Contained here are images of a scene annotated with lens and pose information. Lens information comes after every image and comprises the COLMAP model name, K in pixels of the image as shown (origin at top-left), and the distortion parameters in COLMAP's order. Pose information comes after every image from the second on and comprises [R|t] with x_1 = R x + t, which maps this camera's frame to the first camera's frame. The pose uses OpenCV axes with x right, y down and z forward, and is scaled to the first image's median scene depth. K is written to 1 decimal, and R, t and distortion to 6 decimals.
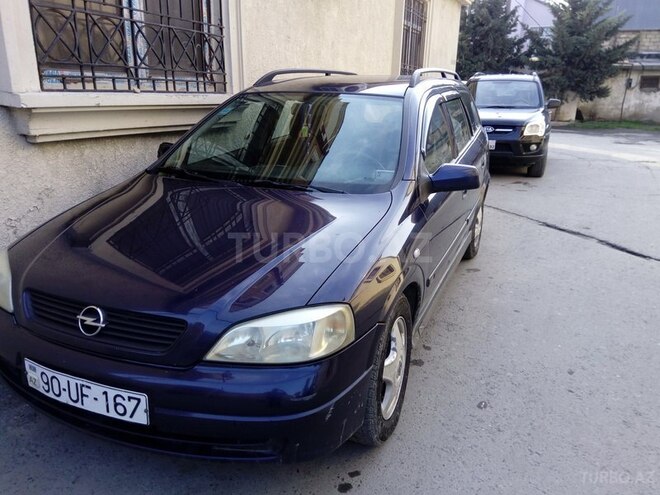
lens RADIAL K [[511.4, 0, 330.0], [0, 511.4, 247.5], [0, 0, 1]] dist [0.009542, -0.011051]
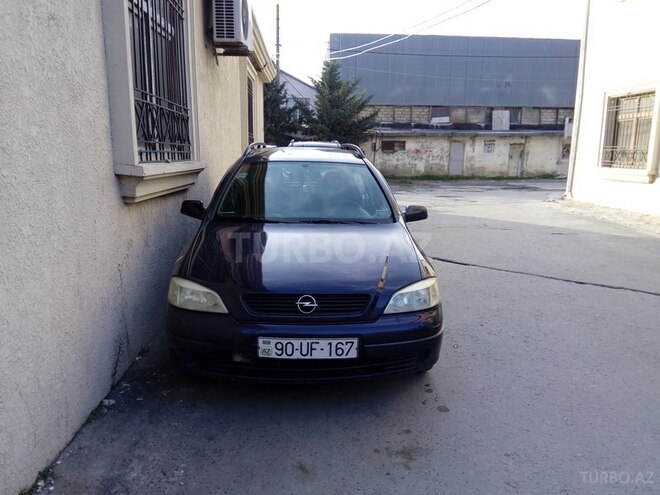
lens RADIAL K [[511.4, 0, 330.0], [0, 511.4, 247.5], [0, 0, 1]] dist [0.009542, -0.011051]
pose [[0.898282, -0.079026, 0.432255, -1.036064], [0.126110, 0.988678, -0.081319, 0.101985], [-0.420934, 0.127559, 0.898077, -0.483998]]
